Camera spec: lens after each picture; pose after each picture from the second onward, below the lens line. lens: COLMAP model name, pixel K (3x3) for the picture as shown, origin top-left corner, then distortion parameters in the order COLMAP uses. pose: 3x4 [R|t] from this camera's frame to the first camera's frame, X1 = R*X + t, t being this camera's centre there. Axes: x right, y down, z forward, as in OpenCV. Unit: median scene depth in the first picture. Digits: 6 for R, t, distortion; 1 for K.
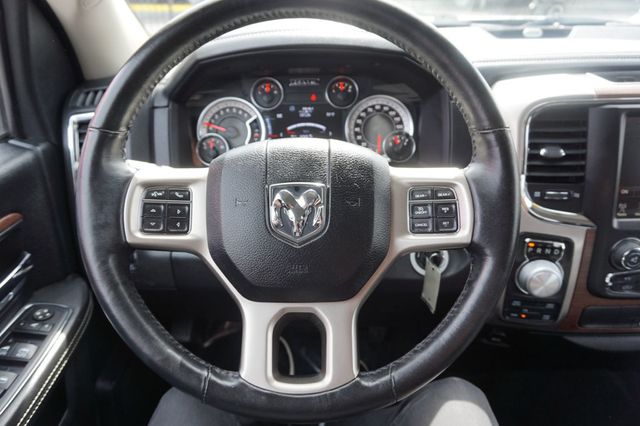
lens RADIAL K [[434.9, 0, 320.0], [0, 434.9, 213.0], [0, 0, 1]] dist [-0.027352, 0.007144]
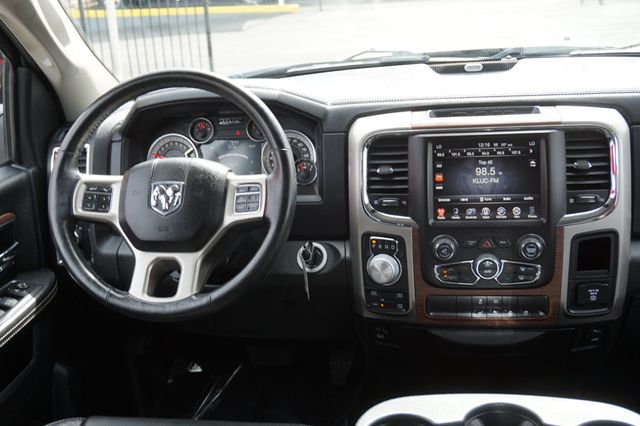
lens RADIAL K [[716.0, 0, 320.0], [0, 716.0, 213.0], [0, 0, 1]] dist [0.008235, 0.003401]
pose [[0.983688, 0.005833, -0.179789, 0.733144], [-0.032317, 0.988942, -0.144736, 0.310766], [0.176956, 0.148185, 0.972999, -1.144832]]
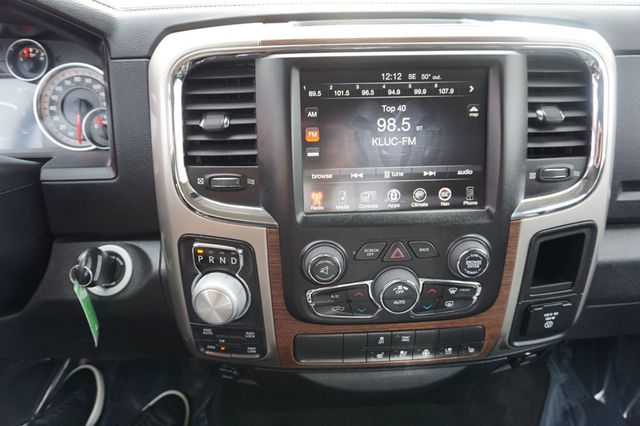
lens RADIAL K [[434.9, 0, 320.0], [0, 434.9, 213.0], [0, 0, 1]] dist [-0.027352, 0.007144]
pose [[0.999459, -0.010069, 0.031320, 0.686301], [0.011096, 0.999401, -0.032778, 0.036168], [-0.030971, 0.033108, 0.998972, 0.269958]]
